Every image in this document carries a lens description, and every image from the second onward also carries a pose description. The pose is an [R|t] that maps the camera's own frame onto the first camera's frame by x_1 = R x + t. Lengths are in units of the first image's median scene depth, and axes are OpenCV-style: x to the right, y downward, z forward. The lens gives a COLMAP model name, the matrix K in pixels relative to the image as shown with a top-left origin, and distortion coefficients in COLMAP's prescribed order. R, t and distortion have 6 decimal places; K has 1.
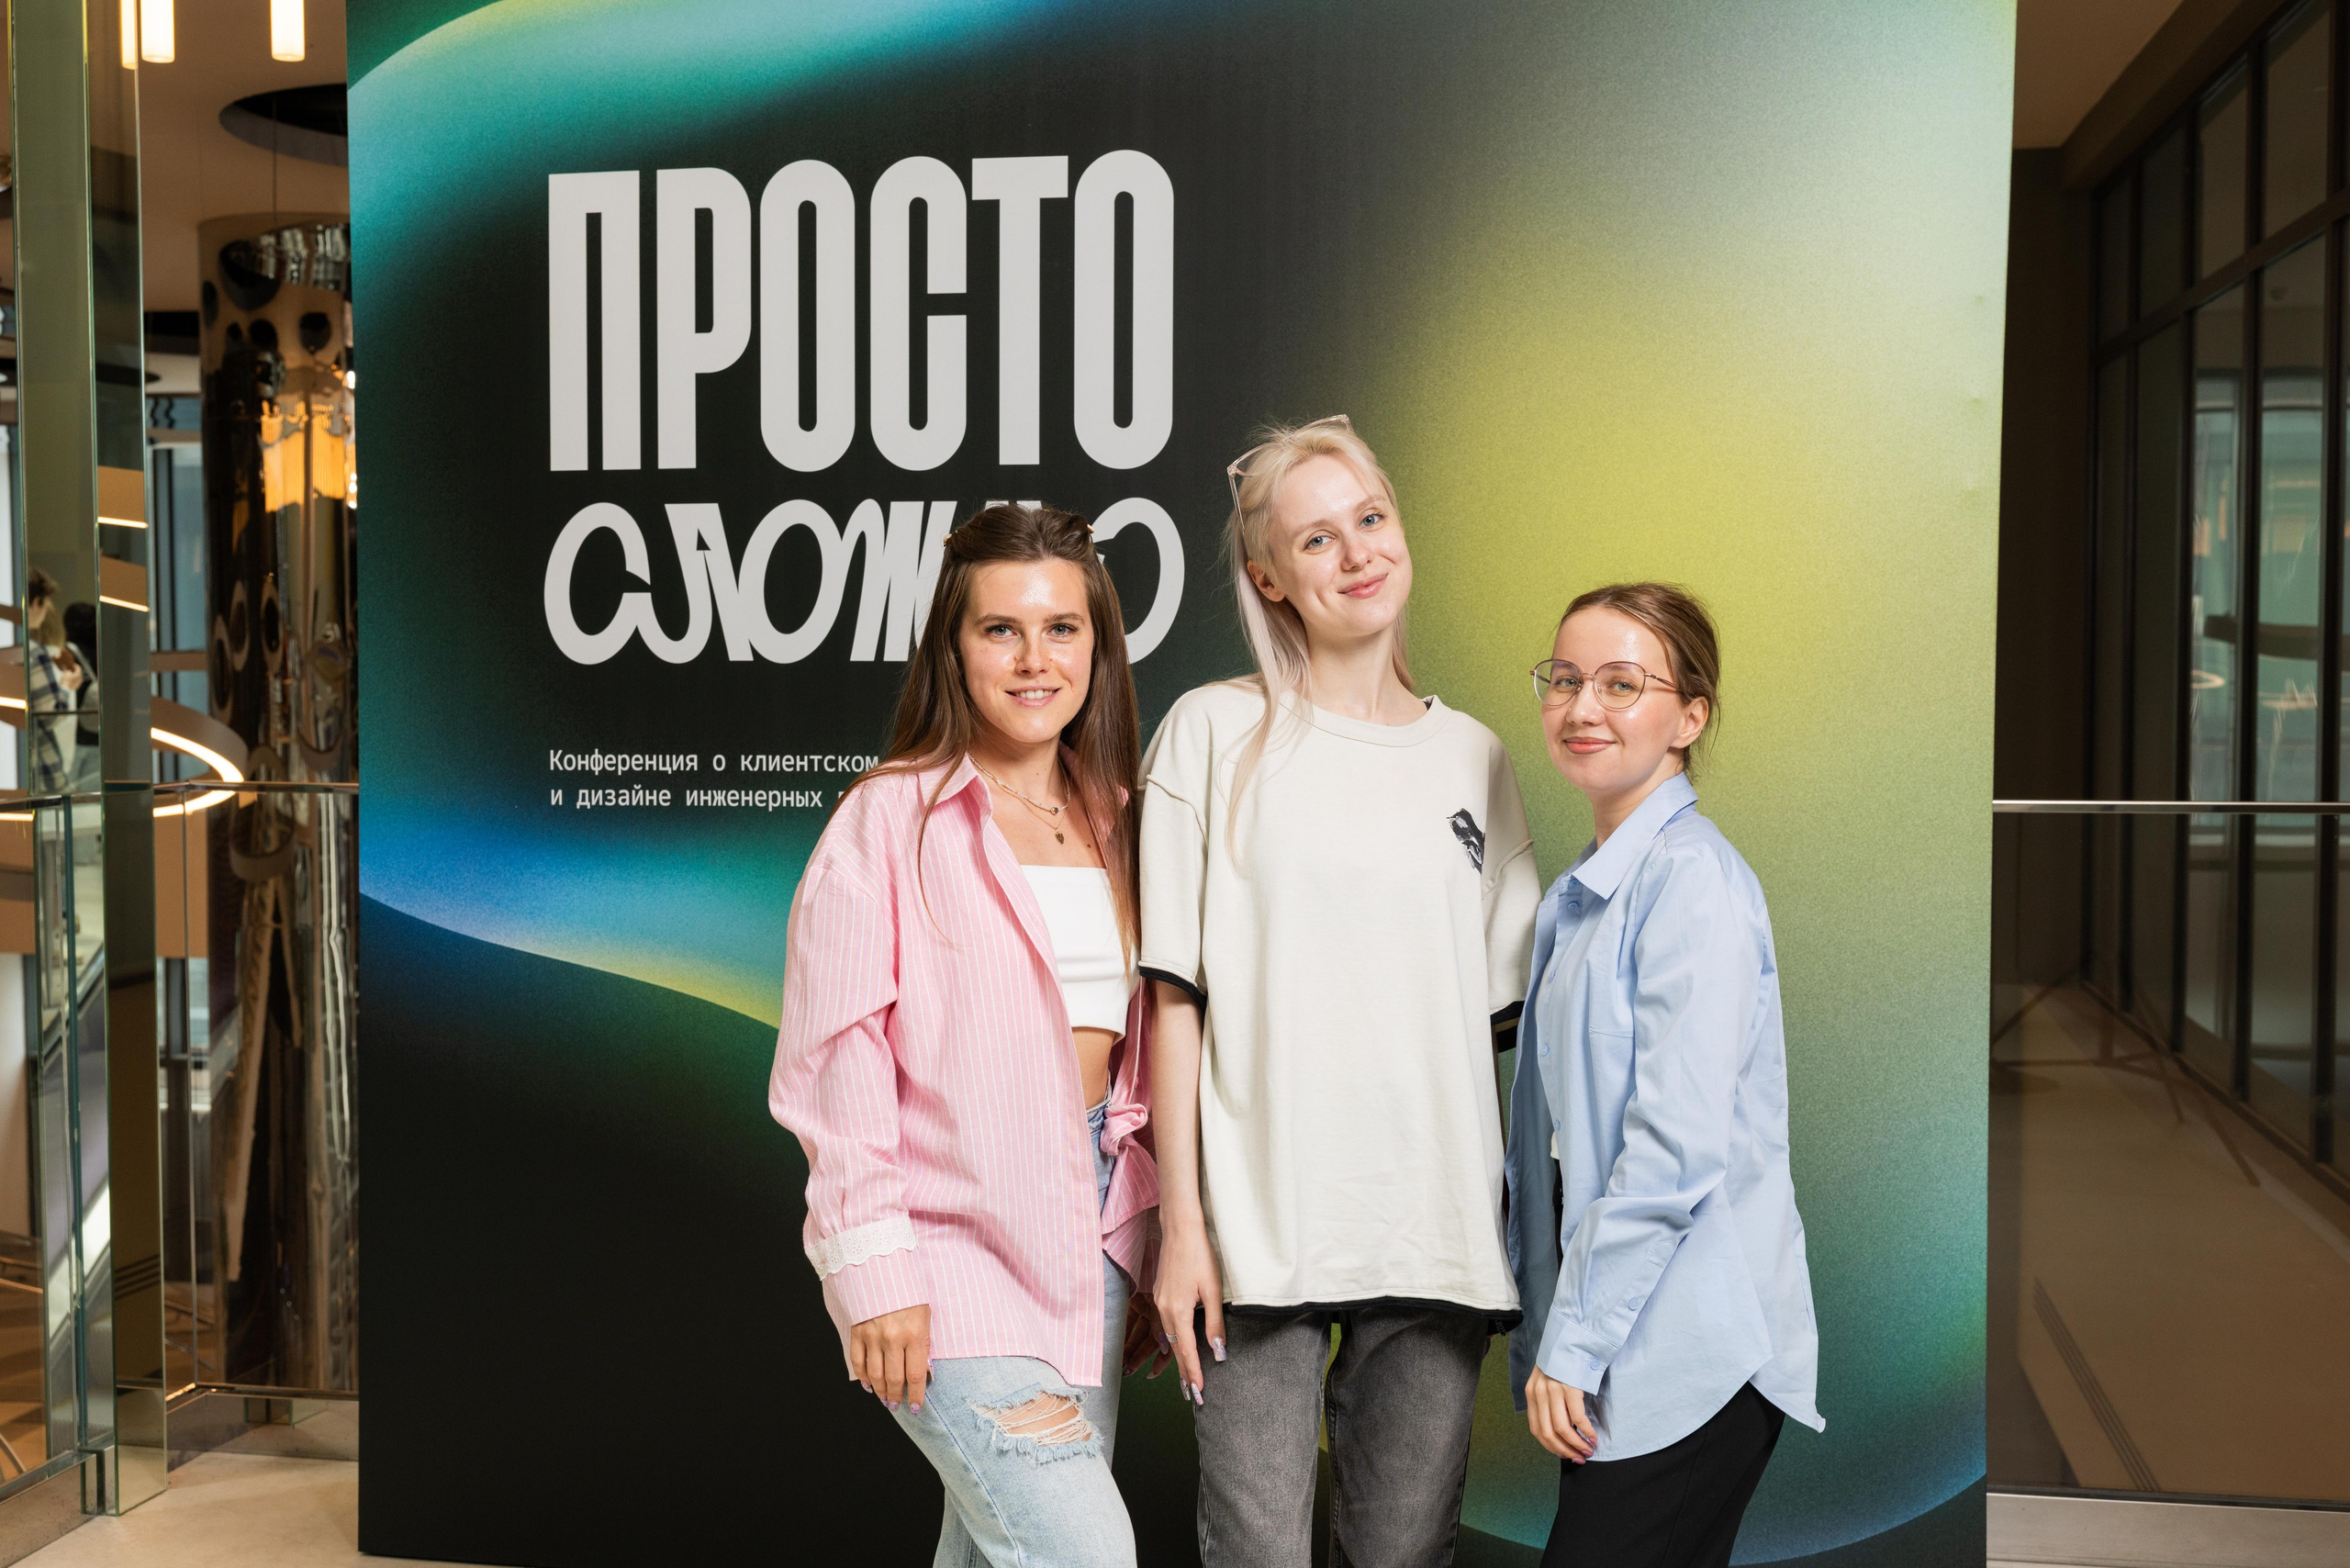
lens RADIAL K [[2684.9, 0, 1164.5], [0, 2684.9, 778.9], [0, 0, 1]] dist [-0.007403, -0.018642]
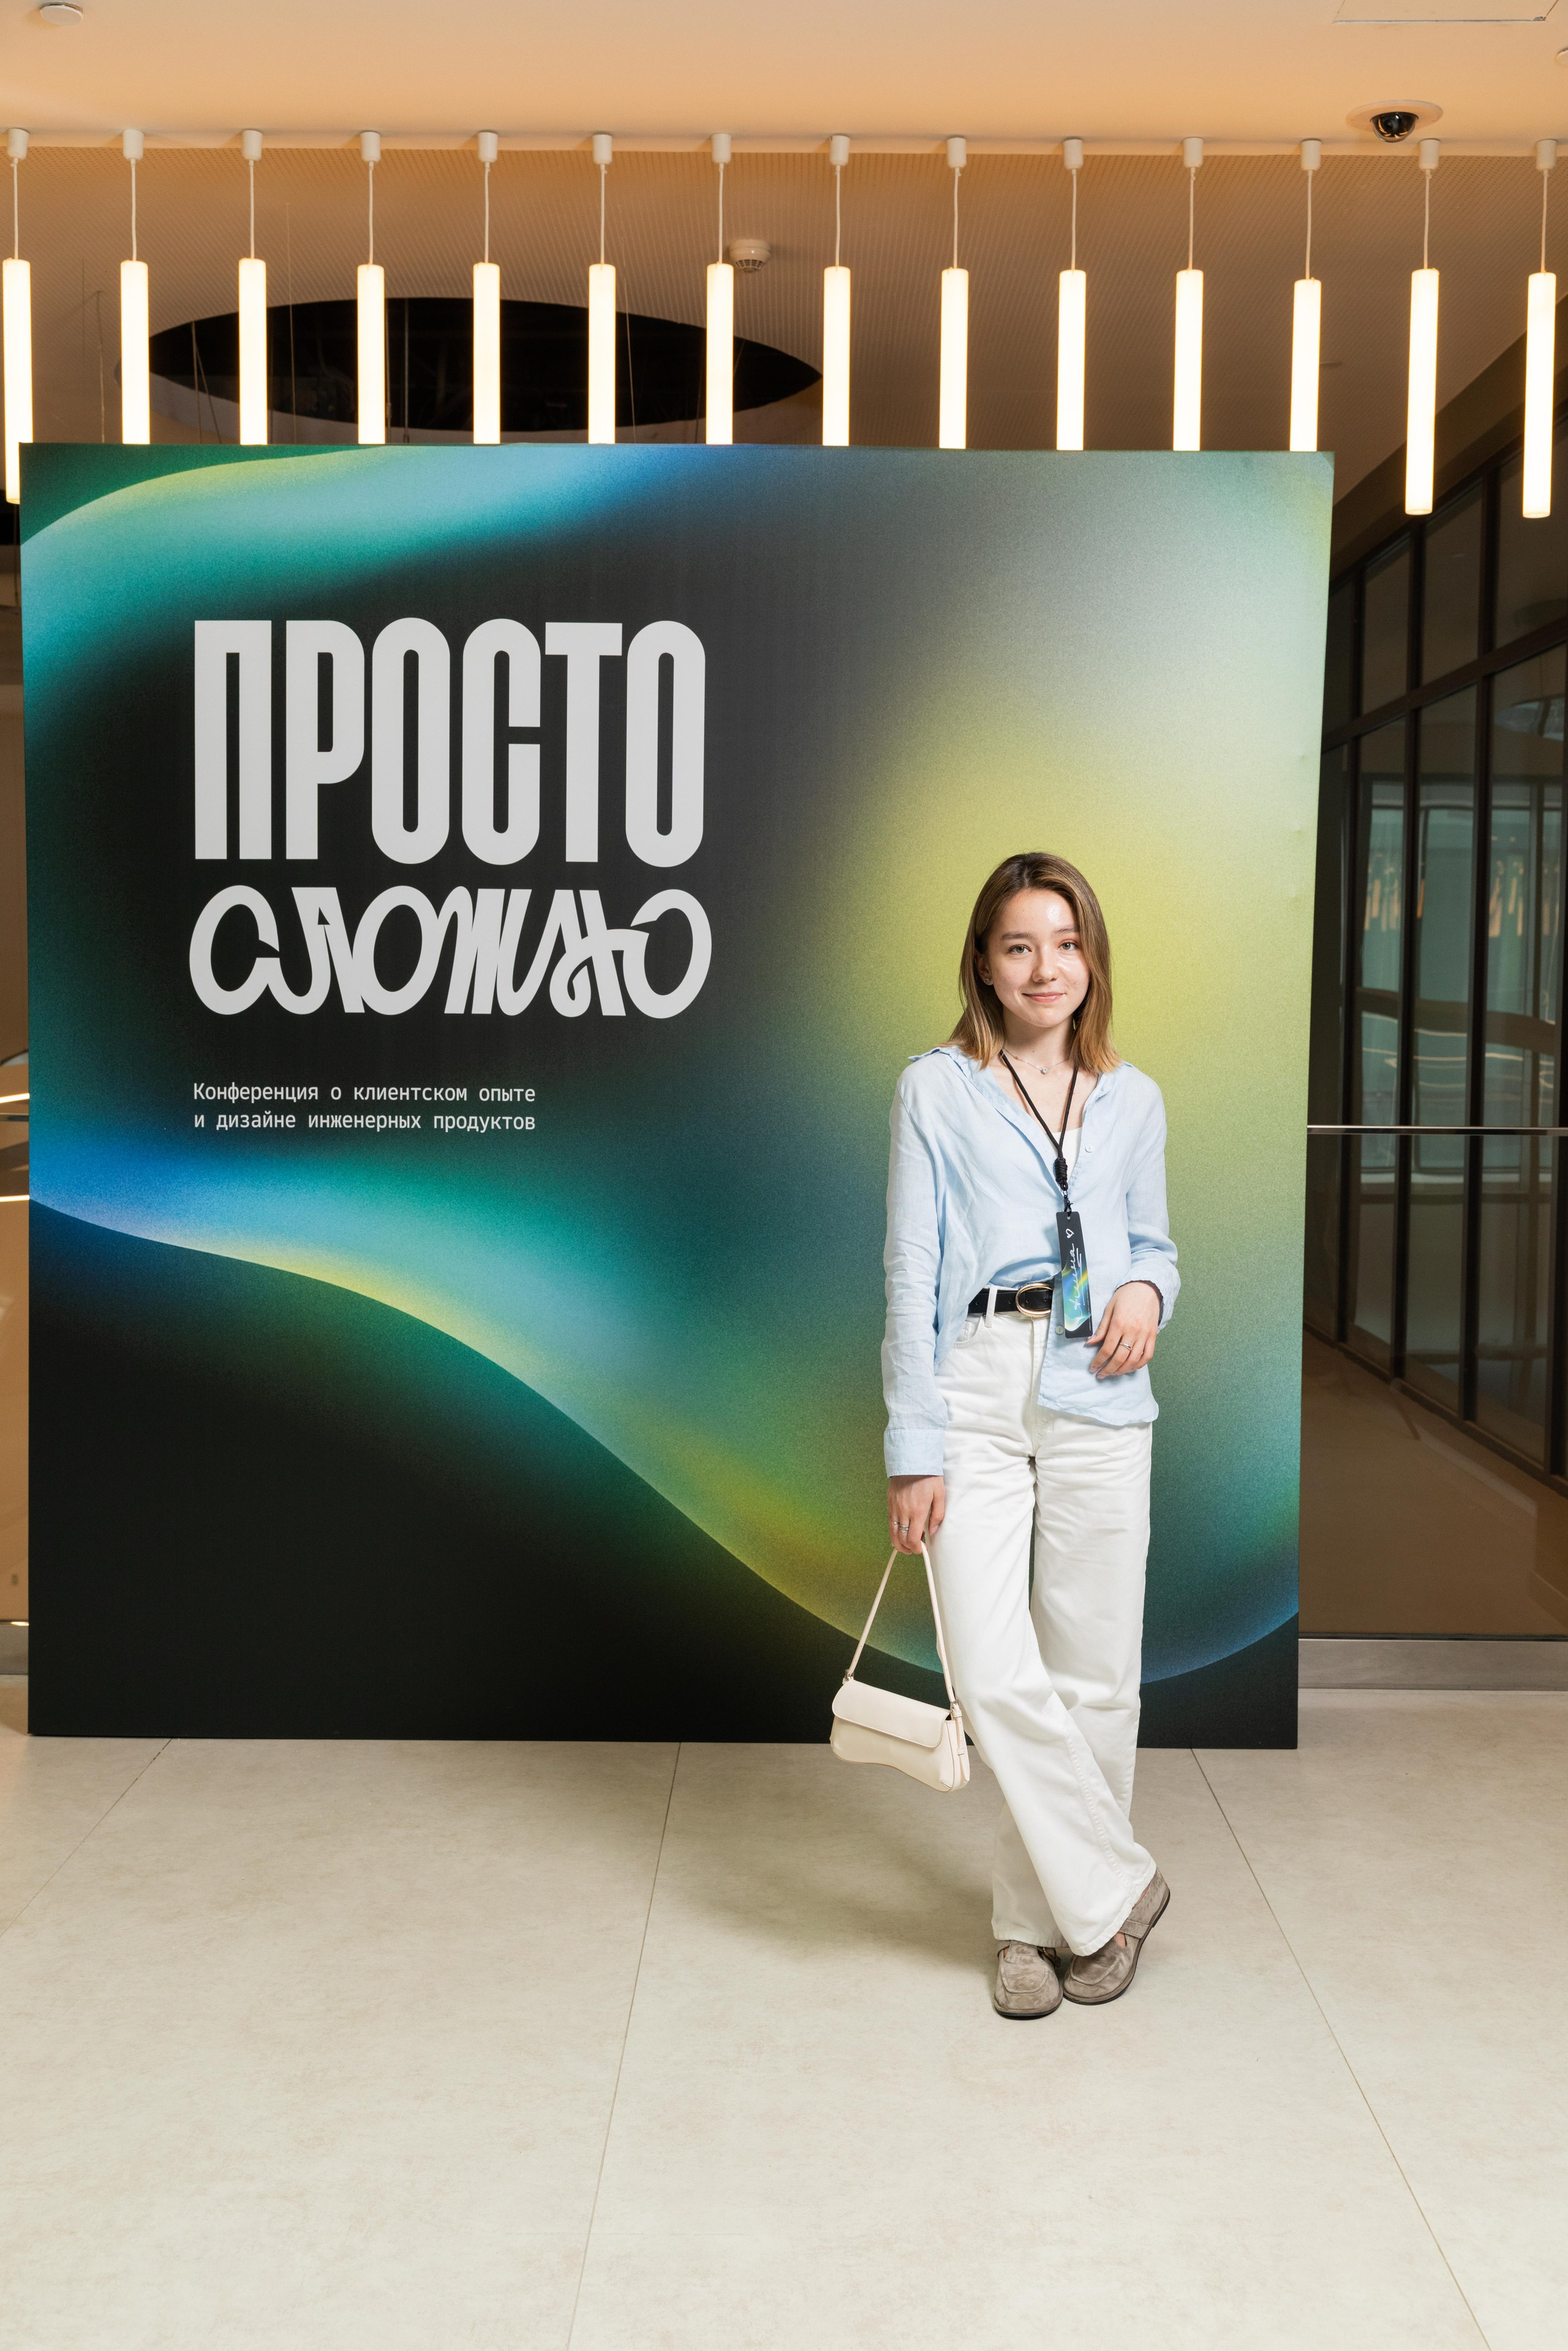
lens RADIAL K [[2545.5, 0, 799.8], [0, 2545.5, 1185.7], [0, 0, 1]] dist [-0.030716, 0.042480]
pose [[0.983380, -0.003310, 0.181531, -0.169146], [-0.000878, 0.999735, 0.022983, 0.009766], [-0.181559, -0.022761, 0.983117, -0.216559]]
